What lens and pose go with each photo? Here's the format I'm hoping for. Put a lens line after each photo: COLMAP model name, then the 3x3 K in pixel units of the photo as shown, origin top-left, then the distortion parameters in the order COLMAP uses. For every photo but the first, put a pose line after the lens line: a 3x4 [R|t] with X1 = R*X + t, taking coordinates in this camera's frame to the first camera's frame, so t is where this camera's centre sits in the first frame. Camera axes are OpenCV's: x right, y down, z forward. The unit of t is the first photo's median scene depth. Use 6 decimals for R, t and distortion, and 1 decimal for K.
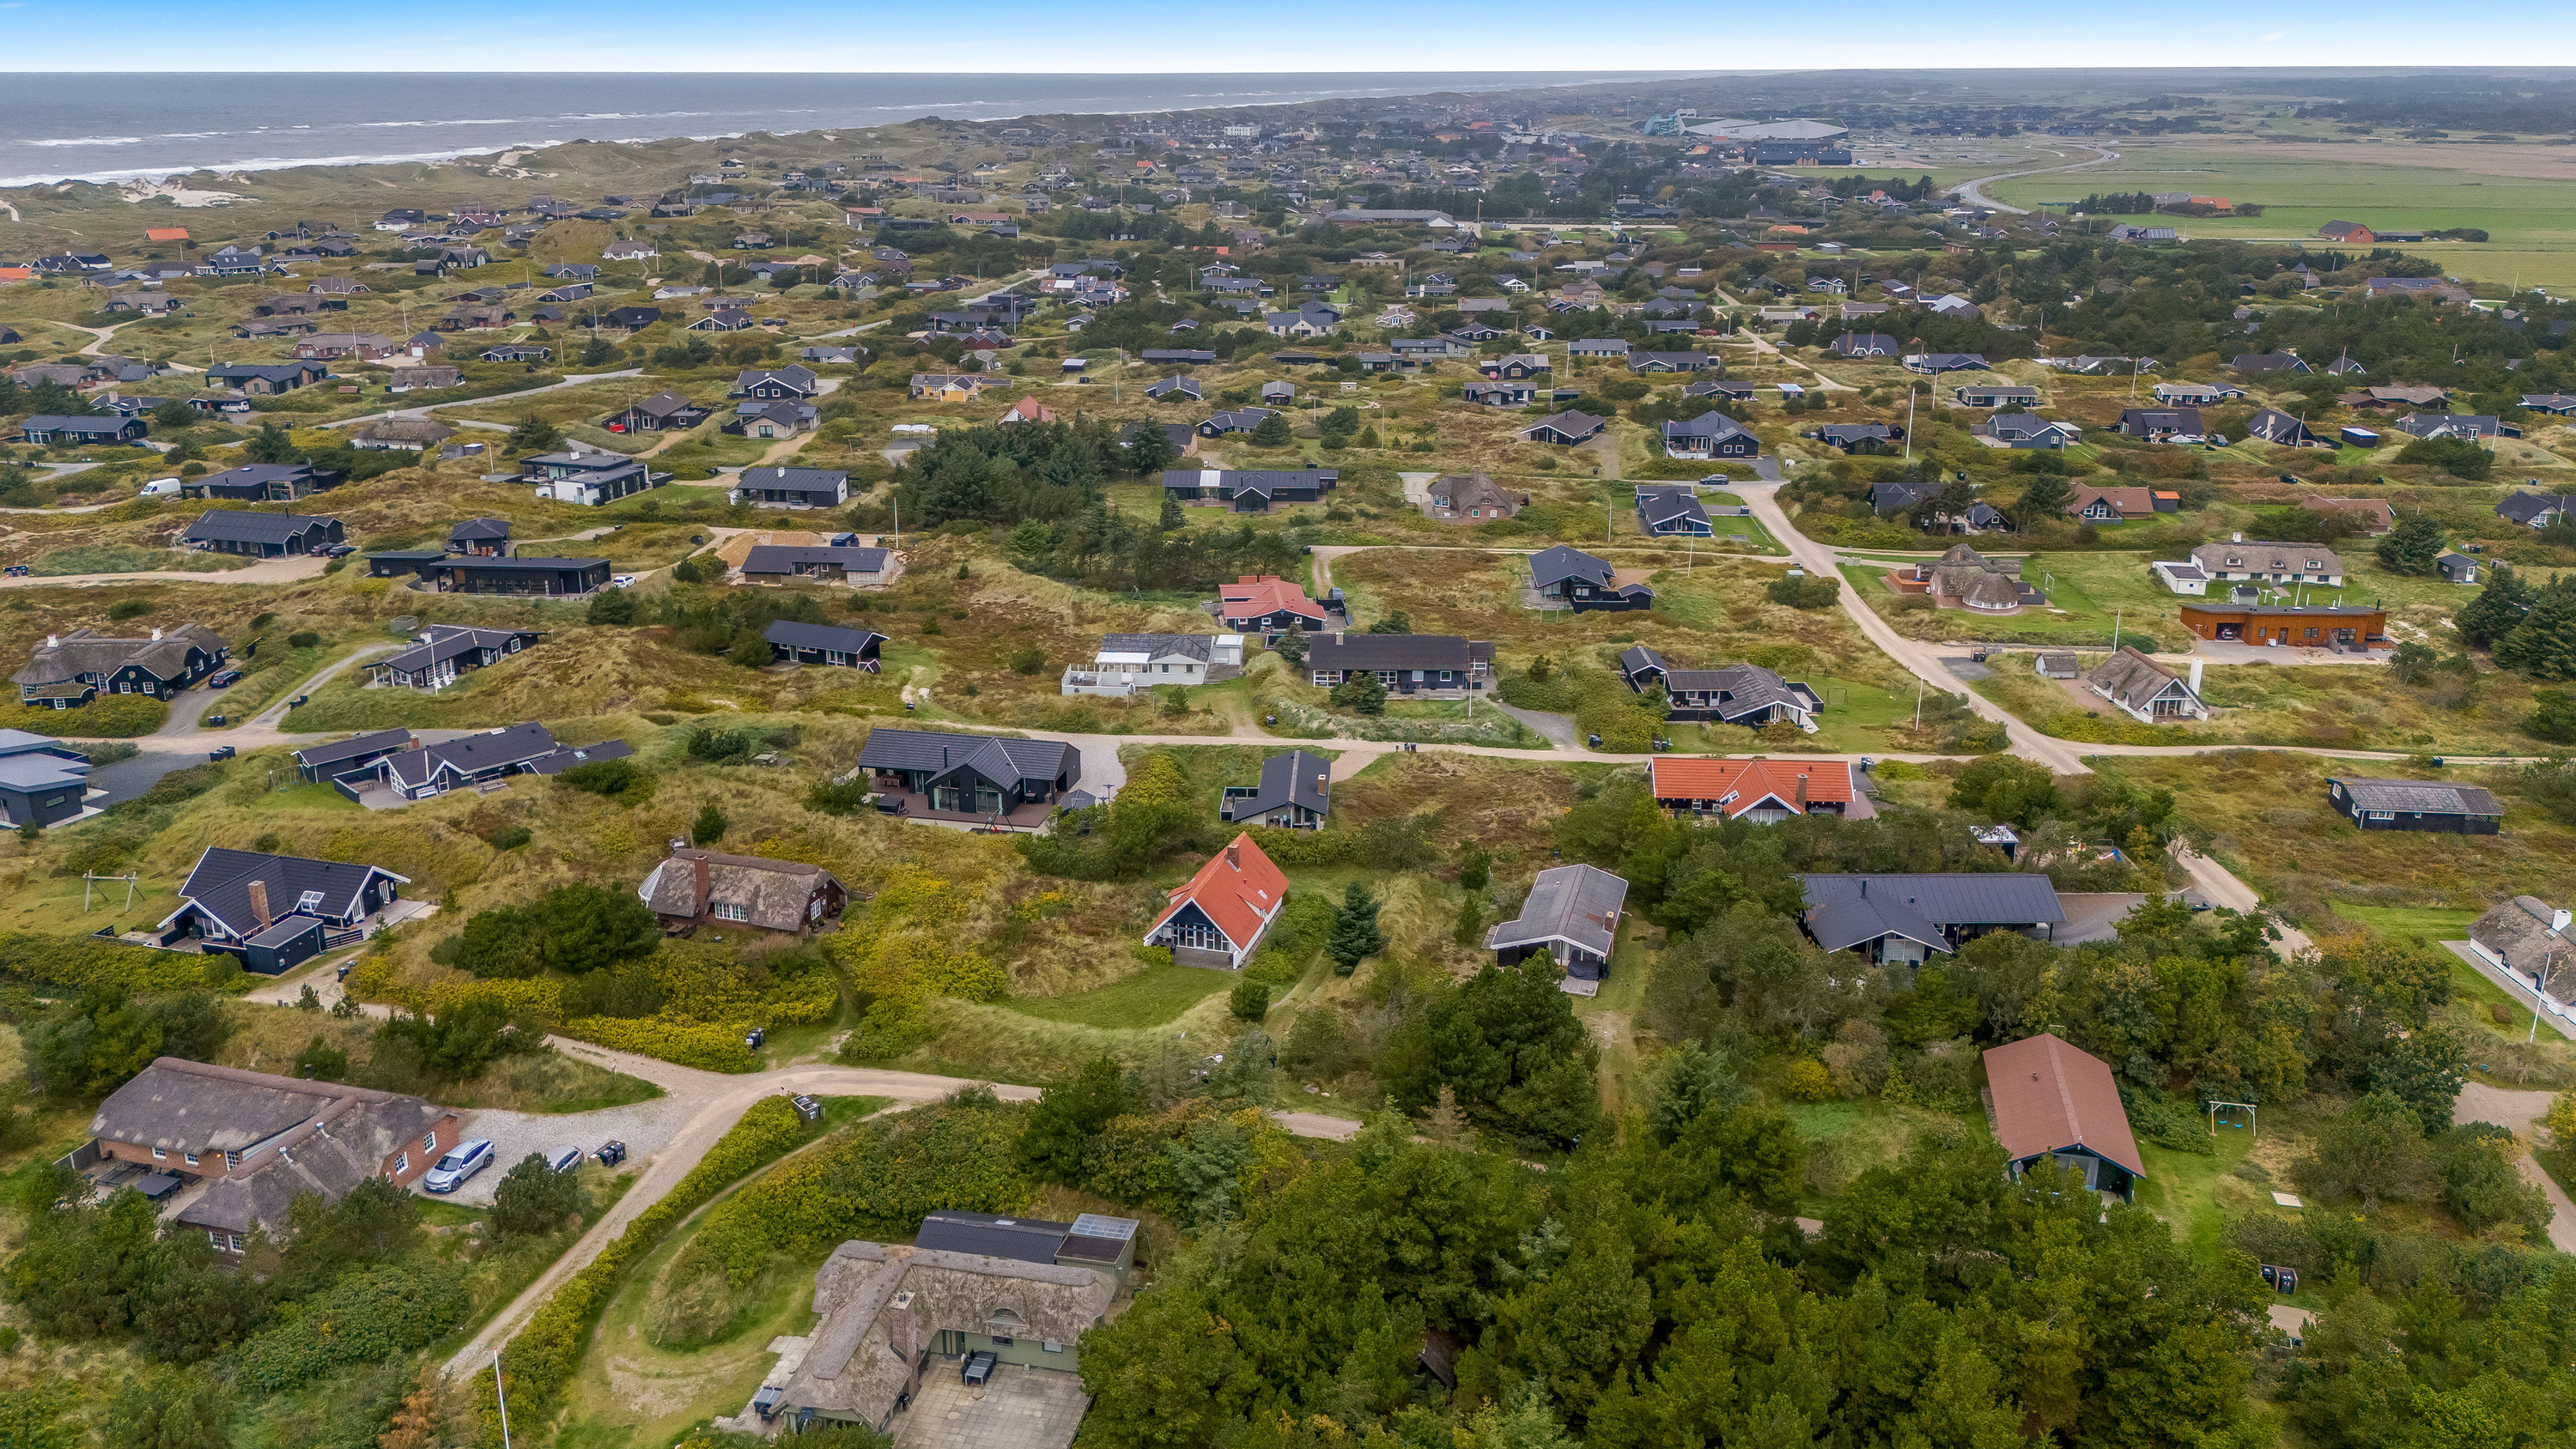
lens RADIAL K [[1906.0, 0, 1288.0], [0, 1906.0, 724.5], [0, 0, 1]] dist [0.067733, -0.082245]
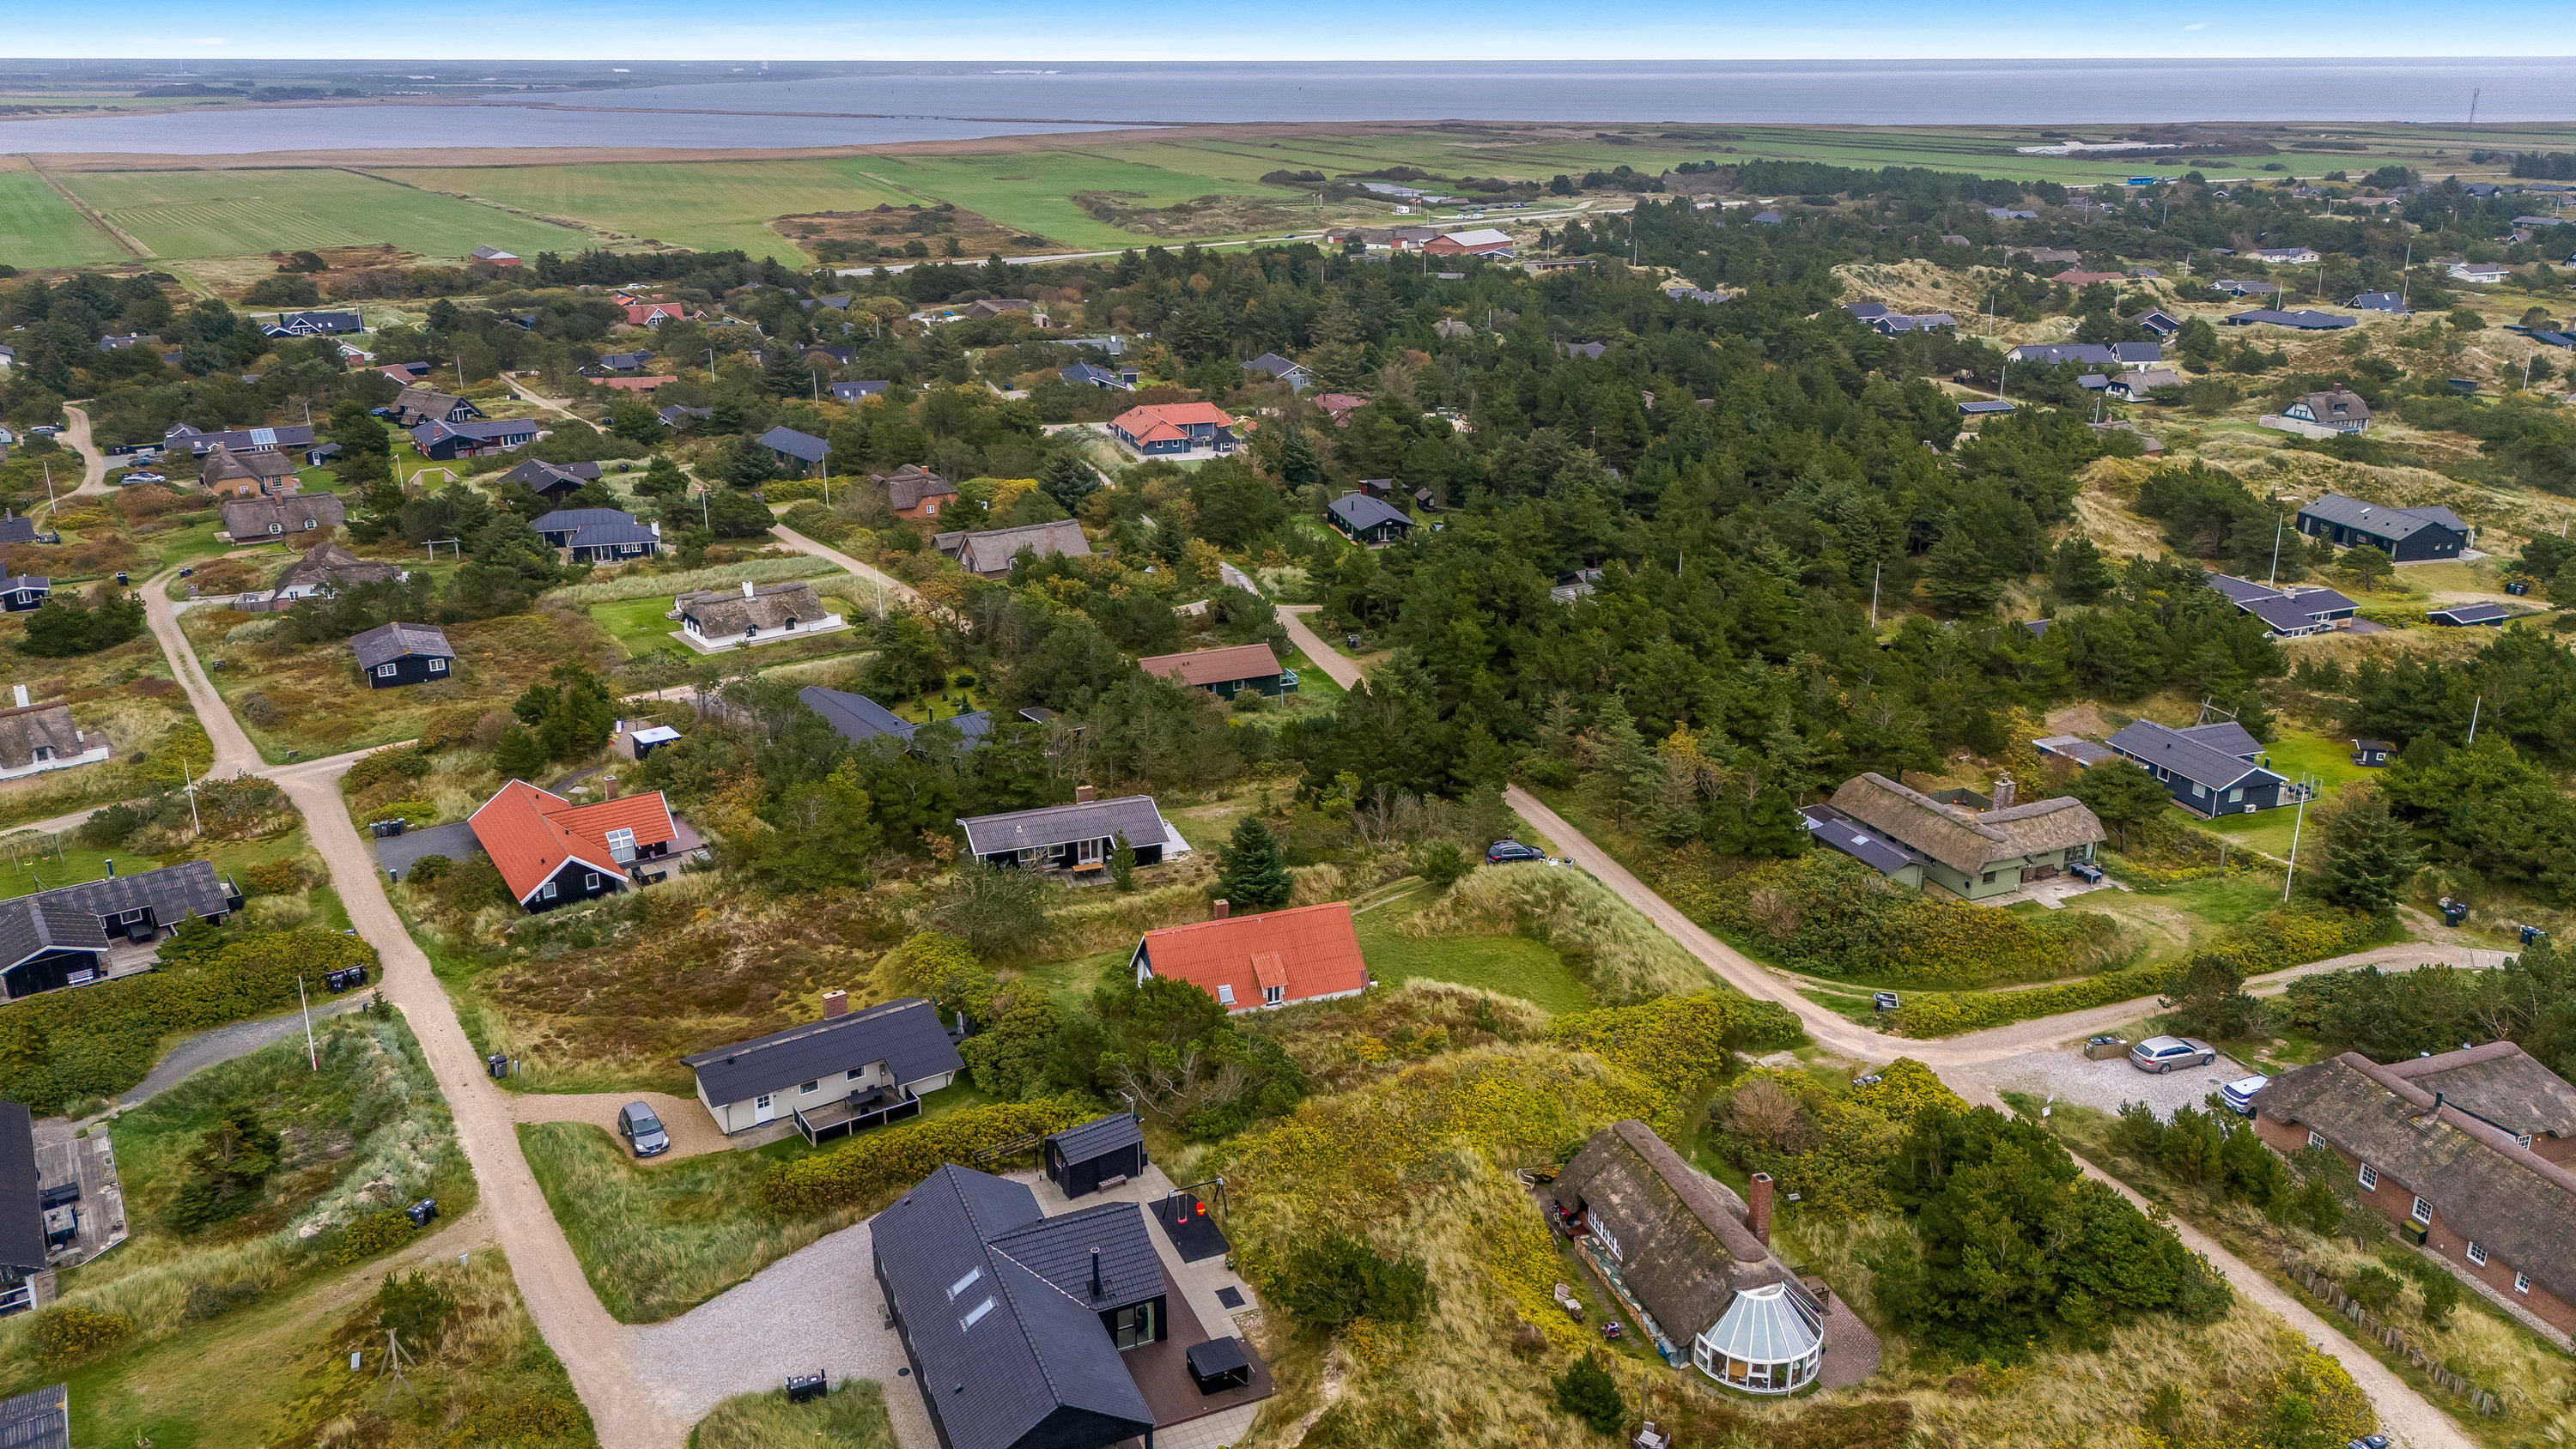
lens RADIAL K [[1906.0, 0, 1288.0], [0, 1906.0, 724.5], [0, 0, 1]] dist [0.067733, -0.082245]
pose [[-0.586302, -0.269273, 0.764030, -0.215111], [0.261006, 0.830055, 0.492834, -0.129209], [-0.766893, 0.488366, -0.416381, 0.433595]]
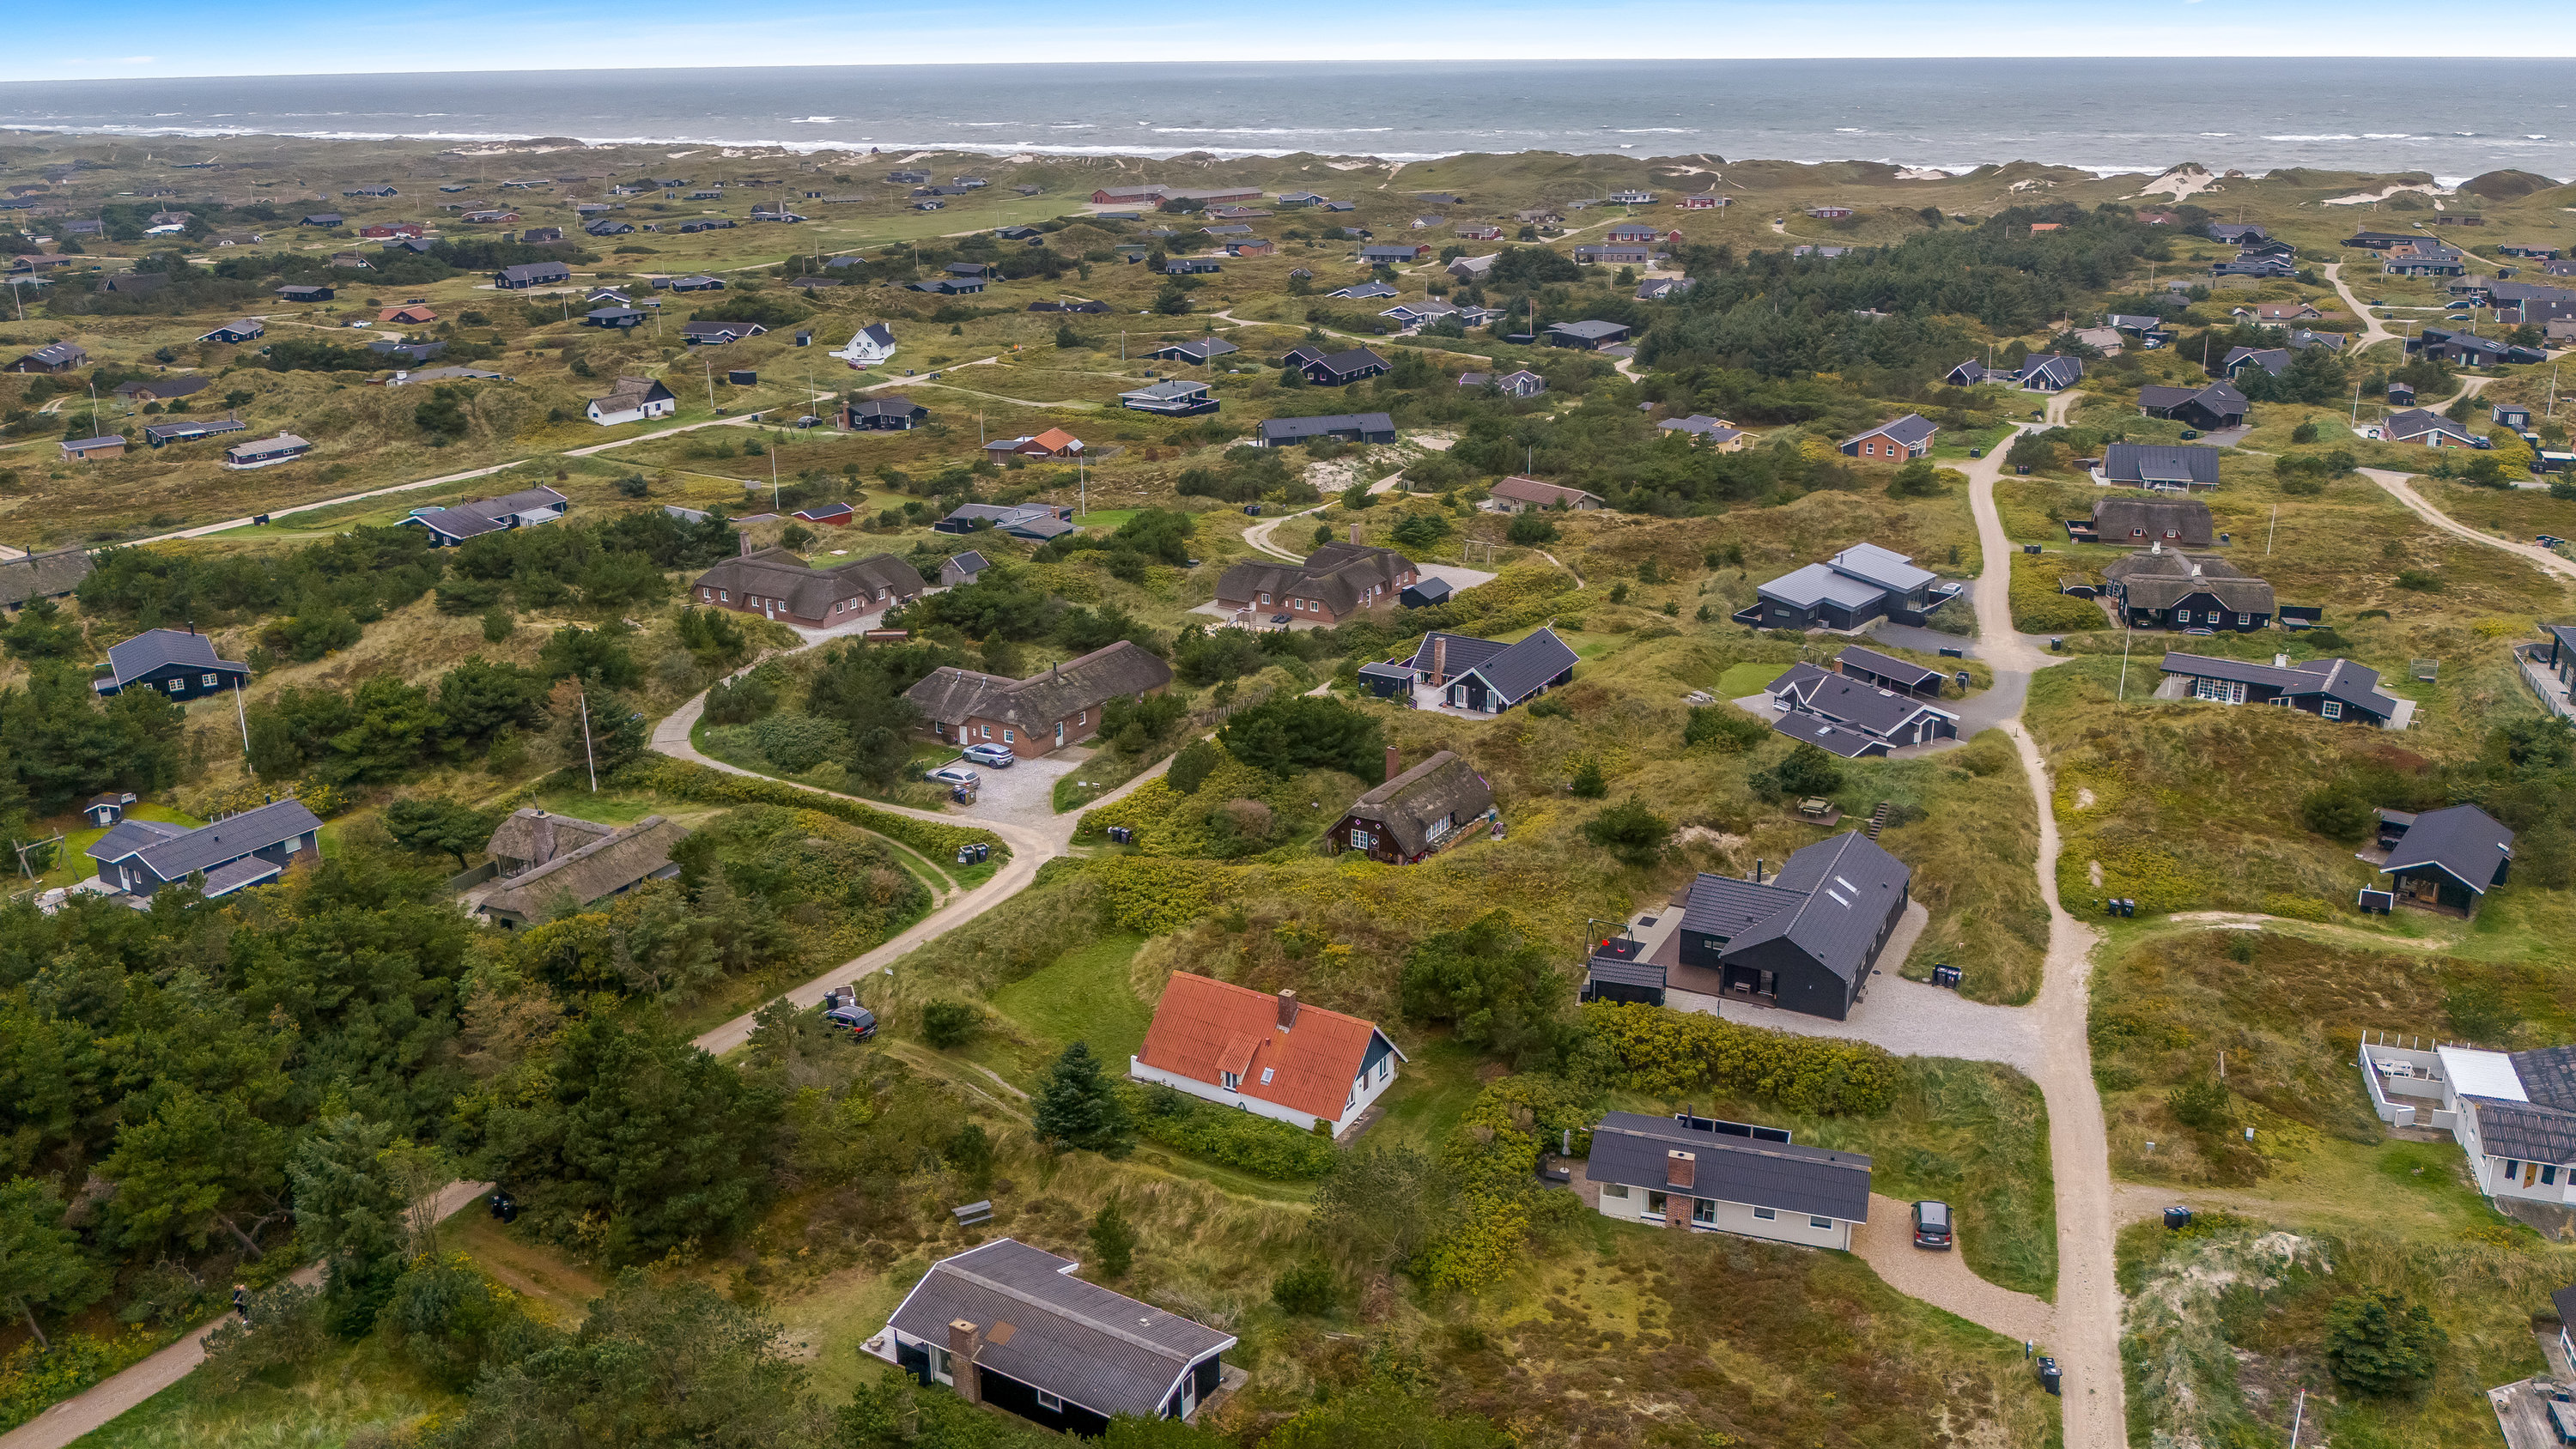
lens RADIAL K [[1906.0, 0, 1288.0], [0, 1906.0, 724.5], [0, 0, 1]] dist [0.067733, -0.082245]
pose [[-0.274465, 0.320567, -0.906590, 0.195830], [-0.293480, 0.869888, 0.396438, -0.104038], [0.915717, 0.374875, -0.144674, 0.365222]]
